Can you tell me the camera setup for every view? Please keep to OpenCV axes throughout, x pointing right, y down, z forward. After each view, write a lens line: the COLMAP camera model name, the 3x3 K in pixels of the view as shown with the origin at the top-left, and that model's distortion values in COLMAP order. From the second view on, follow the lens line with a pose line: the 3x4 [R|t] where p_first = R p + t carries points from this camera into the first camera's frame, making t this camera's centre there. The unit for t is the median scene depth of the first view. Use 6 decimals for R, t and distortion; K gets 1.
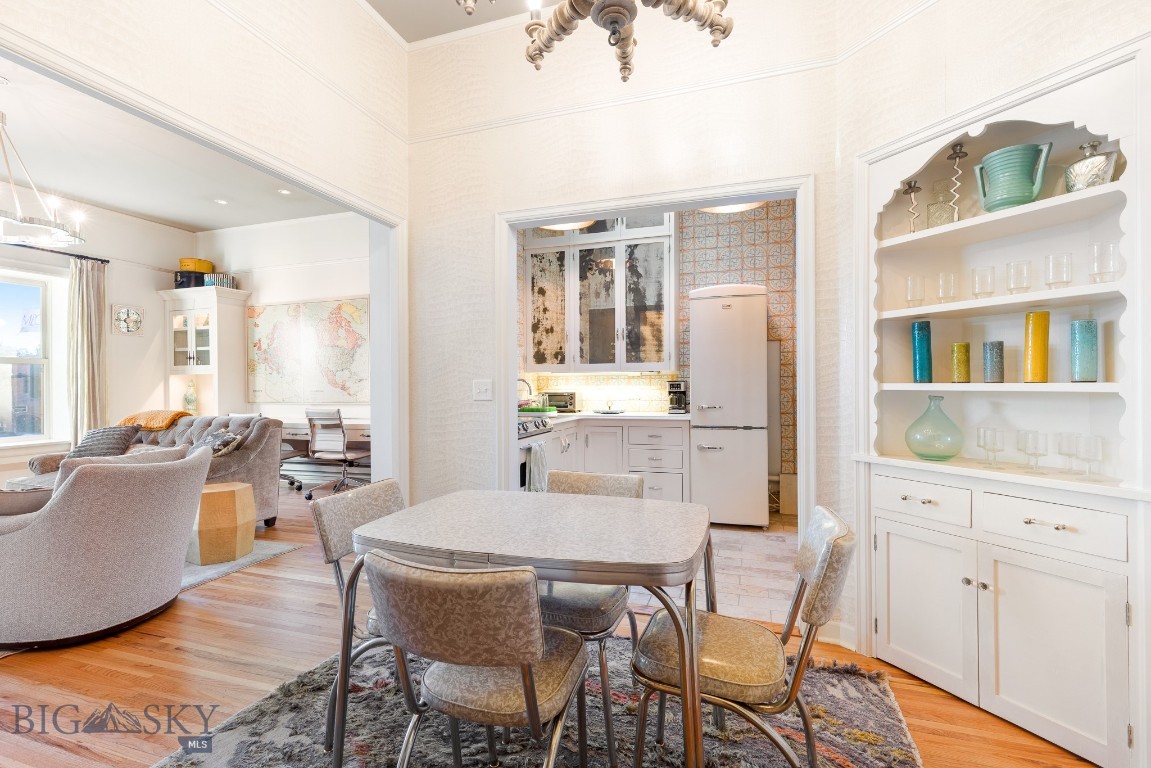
lens RADIAL K [[521.6, 0, 575.5], [0, 521.6, 384.0], [0, 0, 1]] dist [0.000366, -0.000145]
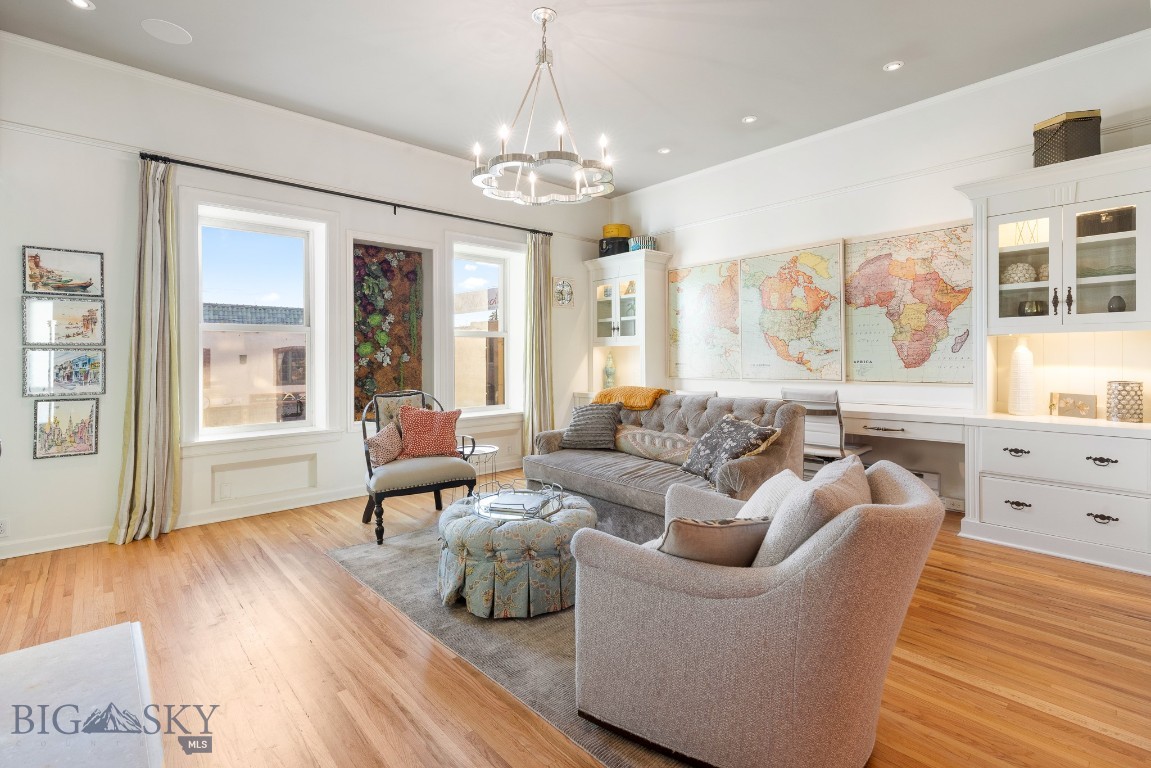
lens RADIAL K [[530.7, 0, 574.9], [0, 530.7, 359.5], [0, 0, 1]] dist [0.000438, -0.000017]
pose [[0.868763, 0.003611, -0.495215, -0.331944], [0.000661, 0.999964, 0.008450, -0.002254], [0.495228, -0.007669, 0.868729, 0.127529]]
